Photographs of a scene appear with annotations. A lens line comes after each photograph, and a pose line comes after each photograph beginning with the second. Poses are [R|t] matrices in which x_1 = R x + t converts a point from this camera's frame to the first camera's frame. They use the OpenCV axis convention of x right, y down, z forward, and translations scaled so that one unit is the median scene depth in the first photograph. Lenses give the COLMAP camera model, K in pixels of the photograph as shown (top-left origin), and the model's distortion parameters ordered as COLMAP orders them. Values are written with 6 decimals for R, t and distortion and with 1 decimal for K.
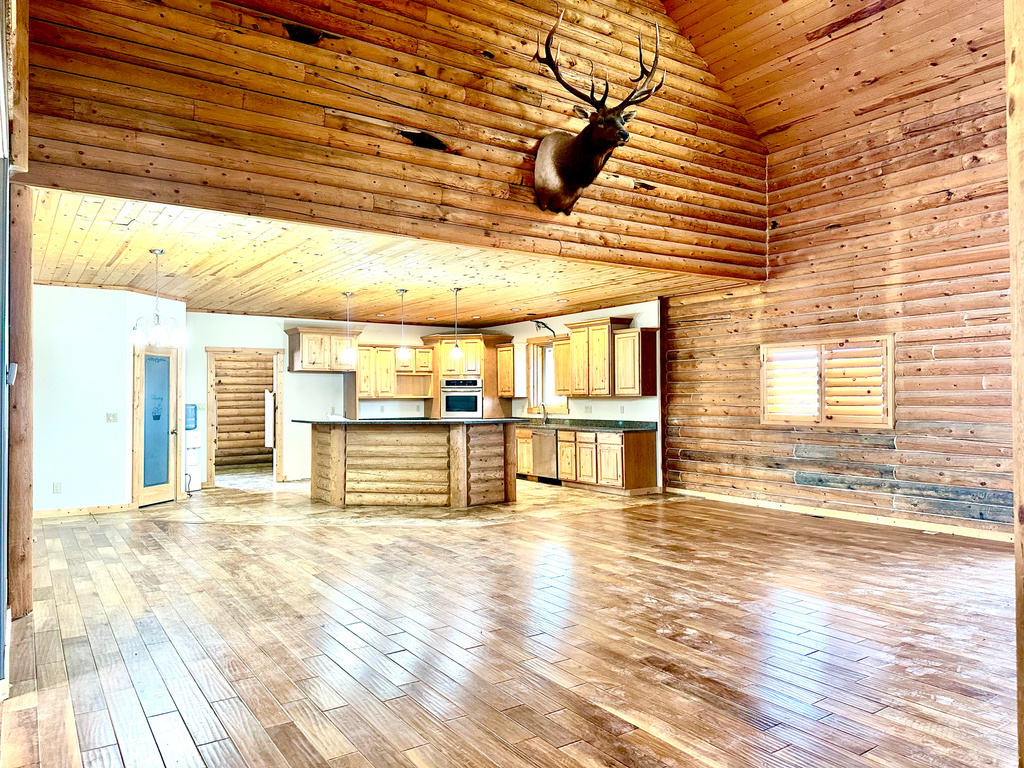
lens RADIAL K [[710.4, 0, 516.6], [0, 710.4, 384.4], [0, 0, 1]] dist [0.079534, -0.087844]
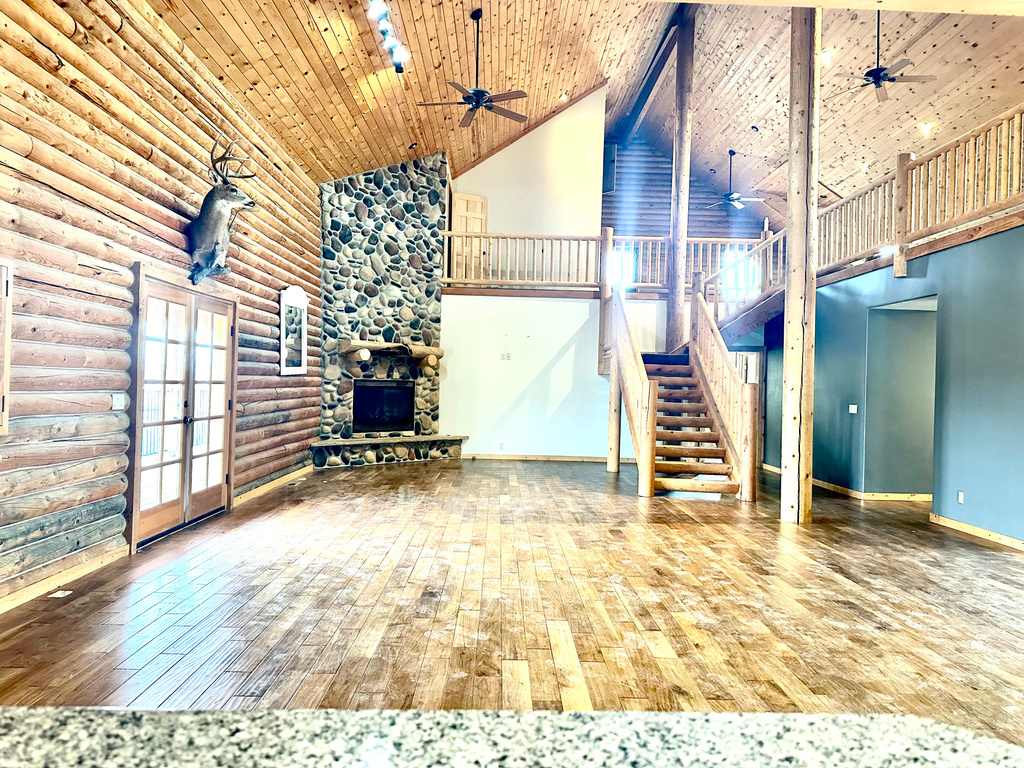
lens RADIAL K [[710.4, 0, 512.6], [0, 710.4, 380.7], [0, 0, 1]] dist [0.079534, -0.087844]
pose [[-0.834133, -0.011313, 0.551447, -0.076919], [-0.032270, 0.999078, -0.028317, 0.020324], [-0.550618, -0.041416, -0.833729, 1.037103]]
